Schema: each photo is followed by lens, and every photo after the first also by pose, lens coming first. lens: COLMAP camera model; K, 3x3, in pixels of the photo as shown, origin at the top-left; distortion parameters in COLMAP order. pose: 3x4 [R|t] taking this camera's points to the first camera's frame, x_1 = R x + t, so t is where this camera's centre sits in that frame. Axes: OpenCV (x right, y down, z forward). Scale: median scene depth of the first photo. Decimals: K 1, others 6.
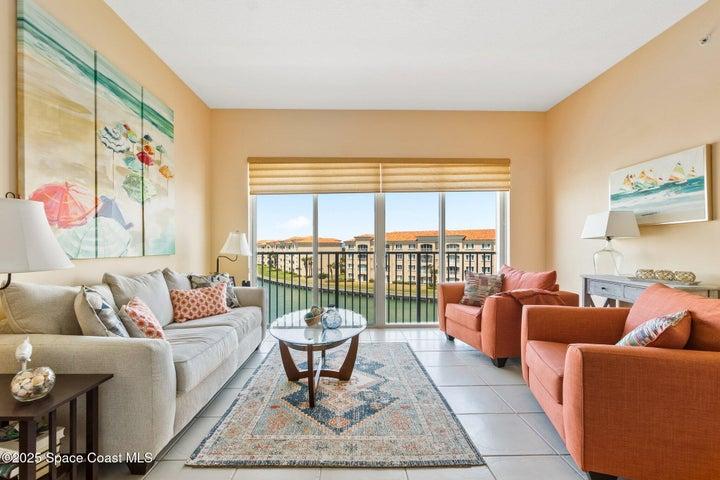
lens RADIAL K [[312.3, 0, 358.0], [0, 312.3, 246.7], [0, 0, 1]] dist [0.004646, 0.000651]
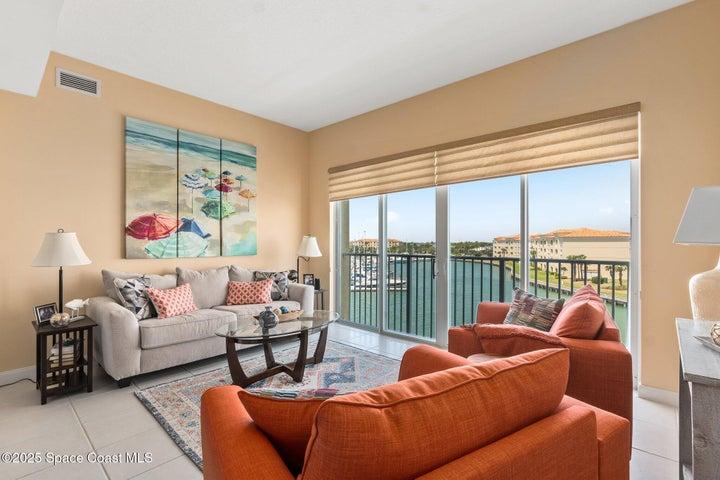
lens RADIAL K [[333.5, 0, 358.1], [0, 333.5, 241.3], [0, 0, 1]] dist [0.000847, -0.000063]
pose [[0.730613, -0.001236, -0.682790, 0.869496], [-0.000459, 0.999997, -0.002301, -0.037413], [0.682791, 0.001994, 0.730611, 0.326870]]
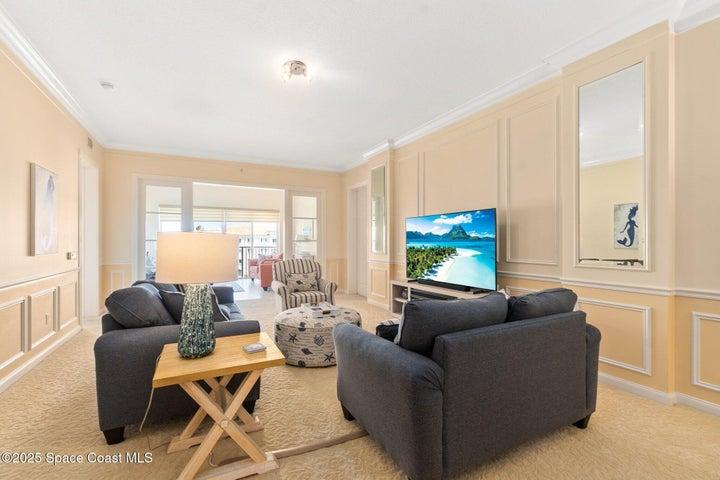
lens RADIAL K [[312.3, 0, 362.2], [0, 312.3, 241.5], [0, 0, 1]] dist [0.004646, 0.000651]
pose [[0.892966, 0.001379, 0.450122, -0.102398], [-0.001692, 0.999999, 0.000294, -0.040875], [-0.450121, -0.001024, 0.892967, -2.648304]]
